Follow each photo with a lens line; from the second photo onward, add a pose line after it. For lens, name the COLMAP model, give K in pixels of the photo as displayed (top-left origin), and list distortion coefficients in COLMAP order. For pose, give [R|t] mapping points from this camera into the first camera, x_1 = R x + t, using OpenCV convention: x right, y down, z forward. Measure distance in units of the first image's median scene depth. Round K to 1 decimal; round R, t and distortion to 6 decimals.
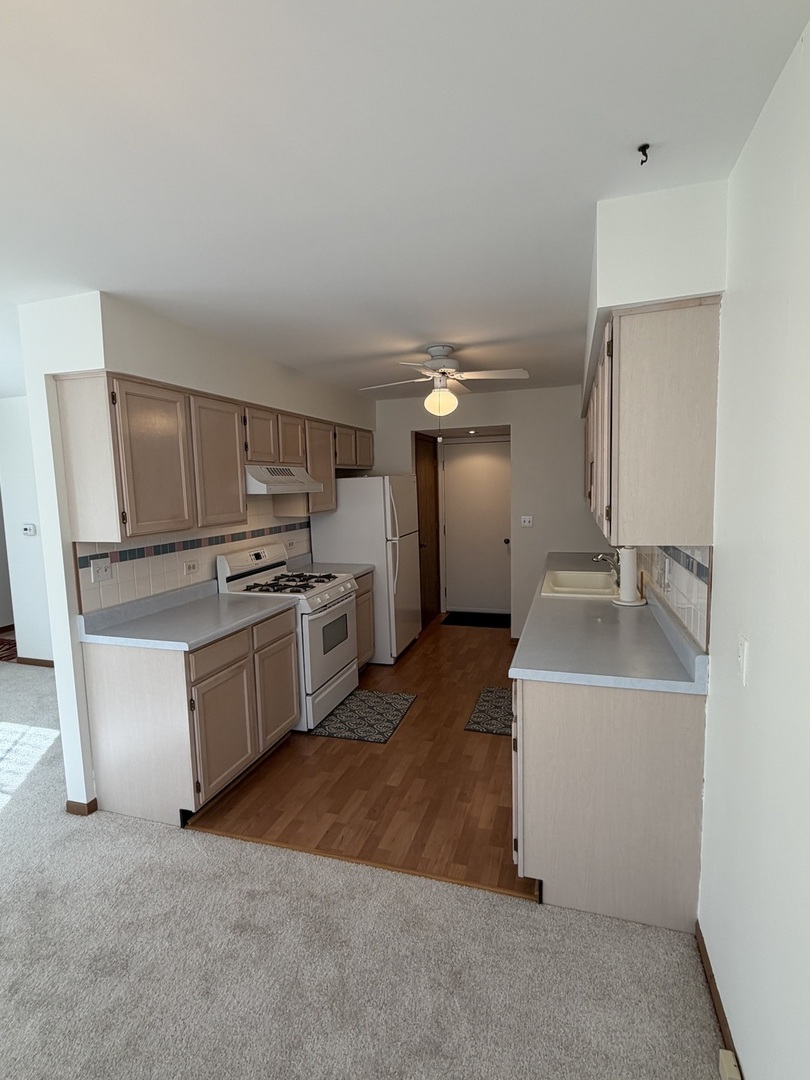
lens RADIAL K [[525.5, 0, 406.2], [0, 525.5, 536.0], [0, 0, 1]] dist [-0.000248, -0.000185]
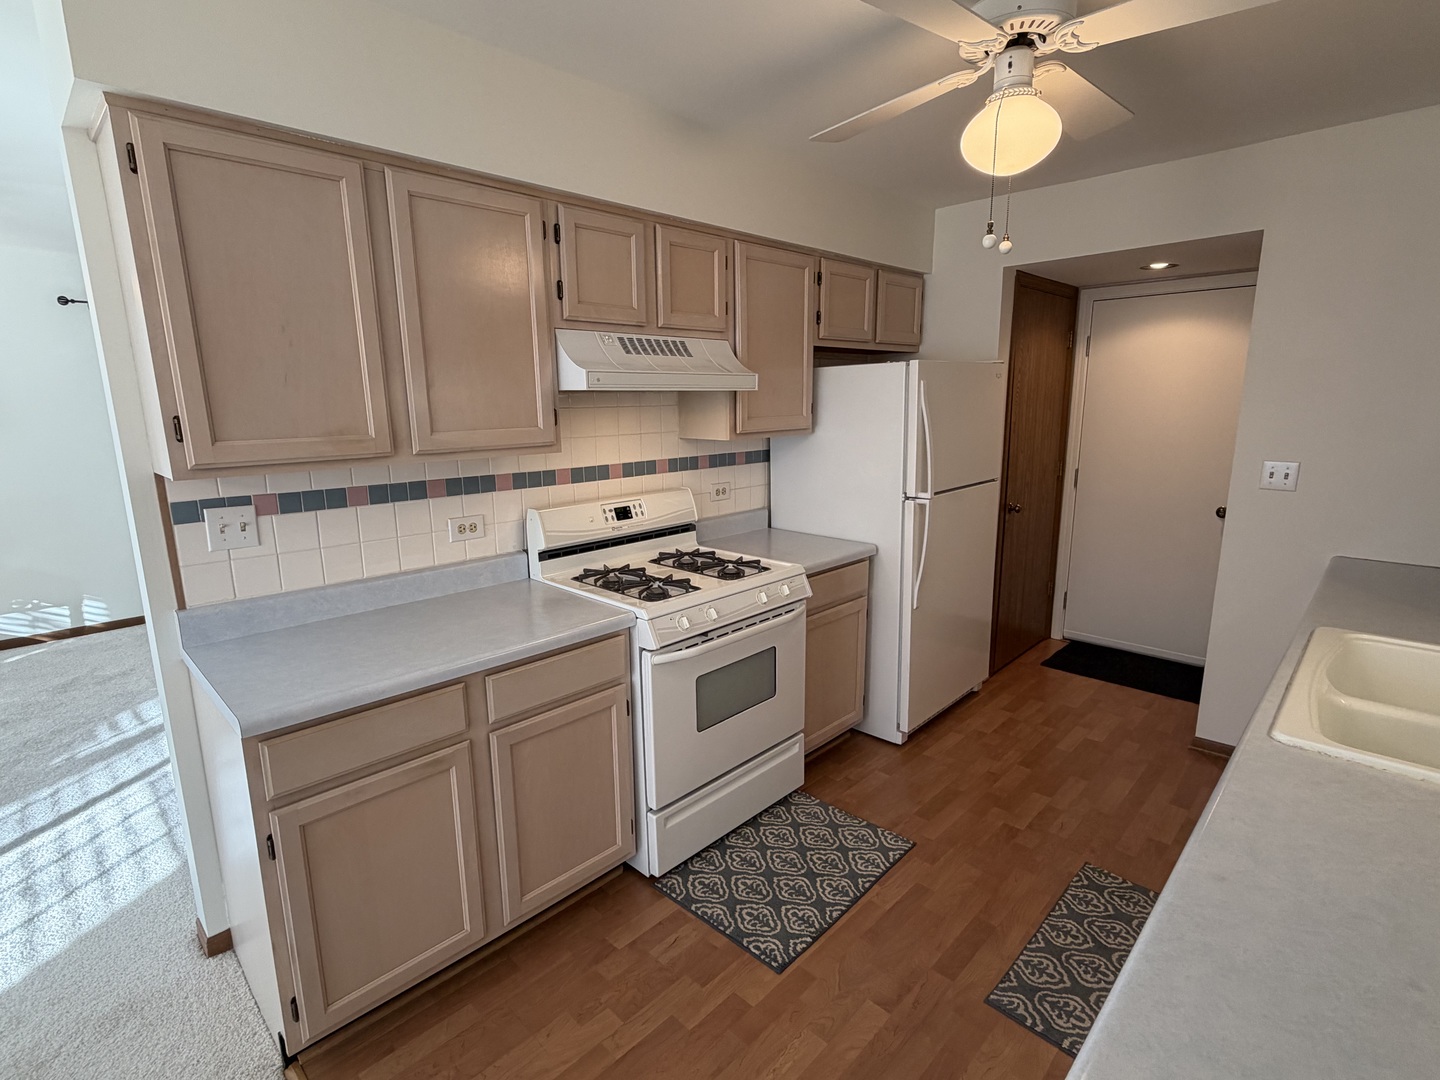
lens RADIAL K [[700.7, 0, 714.2], [0, 700.7, 538.7], [0, 0, 1]] dist [-0.000248, -0.000185]
pose [[0.889799, 0.103328, -0.444500, 0.123766], [-0.055542, 0.991309, 0.119255, -0.027233], [0.452959, -0.081424, 0.887805, 0.454086]]
